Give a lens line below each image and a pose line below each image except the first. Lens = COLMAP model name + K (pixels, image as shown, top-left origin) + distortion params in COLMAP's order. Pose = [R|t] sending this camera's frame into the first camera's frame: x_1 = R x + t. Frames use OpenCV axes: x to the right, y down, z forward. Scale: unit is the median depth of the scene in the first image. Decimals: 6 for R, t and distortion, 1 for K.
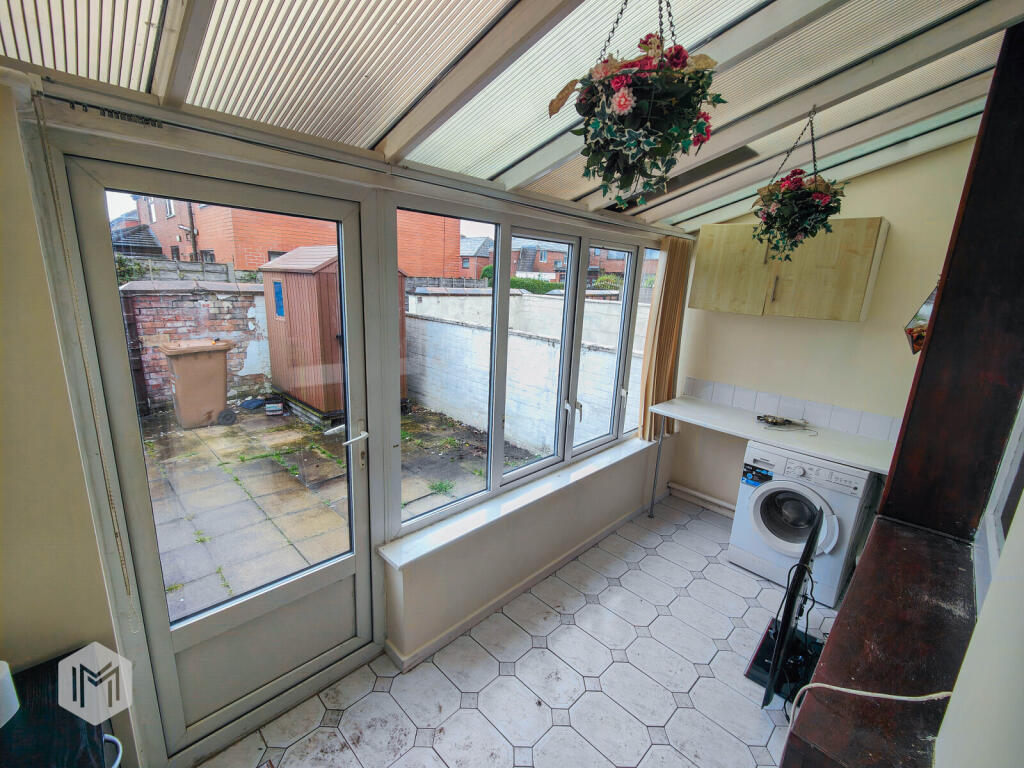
lens RADIAL K [[445.5, 0, 509.6], [0, 445.5, 386.3], [0, 0, 1]] dist [0.042727, -0.036341]
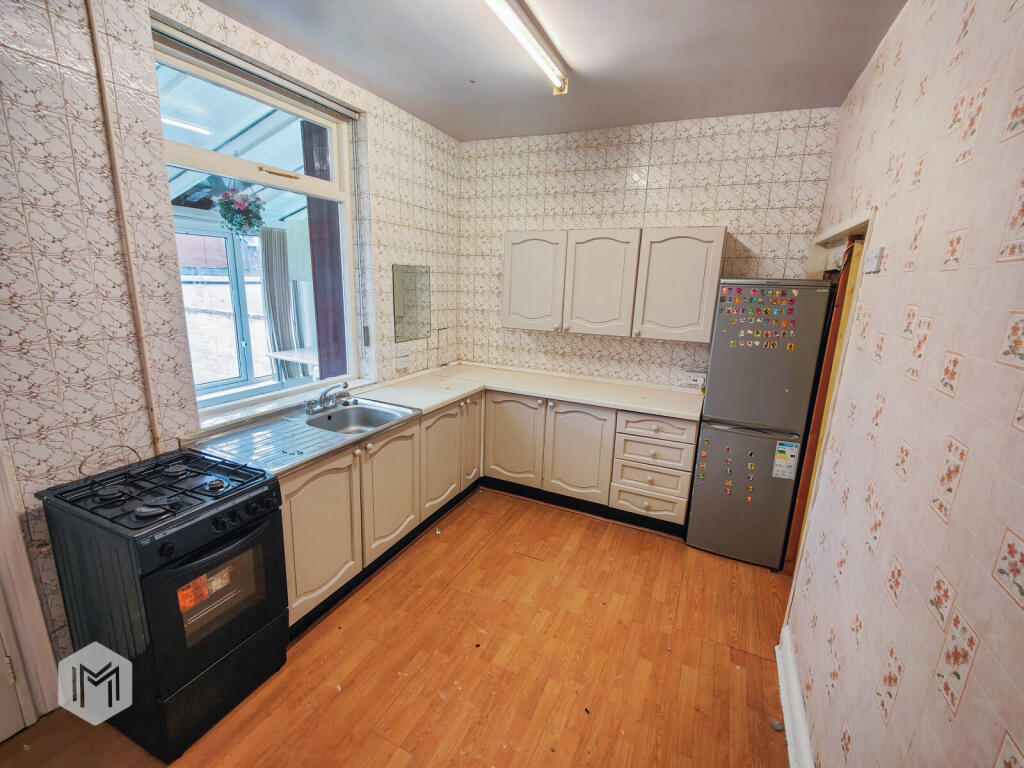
lens RADIAL K [[445.5, 0, 509.6], [0, 445.5, 386.3], [0, 0, 1]] dist [0.042727, -0.036341]
pose [[0.939070, -0.090508, 0.331595, 0.298812], [0.086306, 0.995892, 0.027411, 0.093233], [-0.332713, 0.002878, 0.943024, -0.289700]]
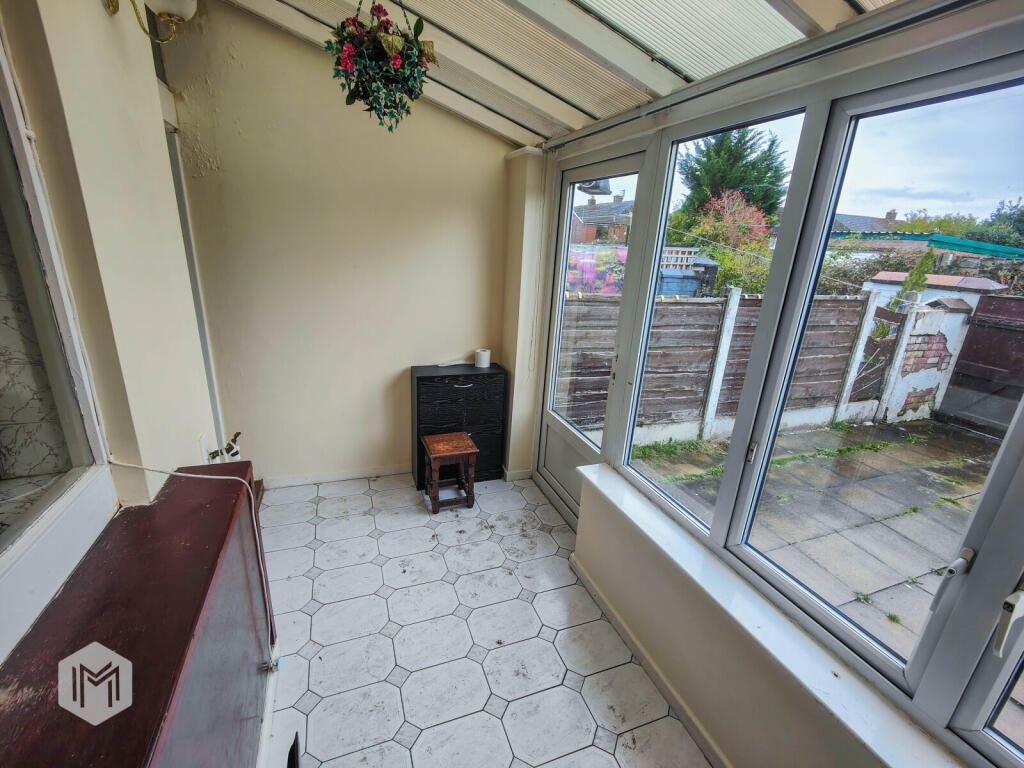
lens RADIAL K [[444.3, 0, 508.9], [0, 444.3, 386.8], [0, 0, 1]] dist [0.000255, -0.000079]
pose [[-0.409043, 0.220291, -0.885526, 0.260607], [-0.285715, 0.890710, 0.353558, -0.048551], [0.866632, 0.397628, -0.301398, 0.355699]]
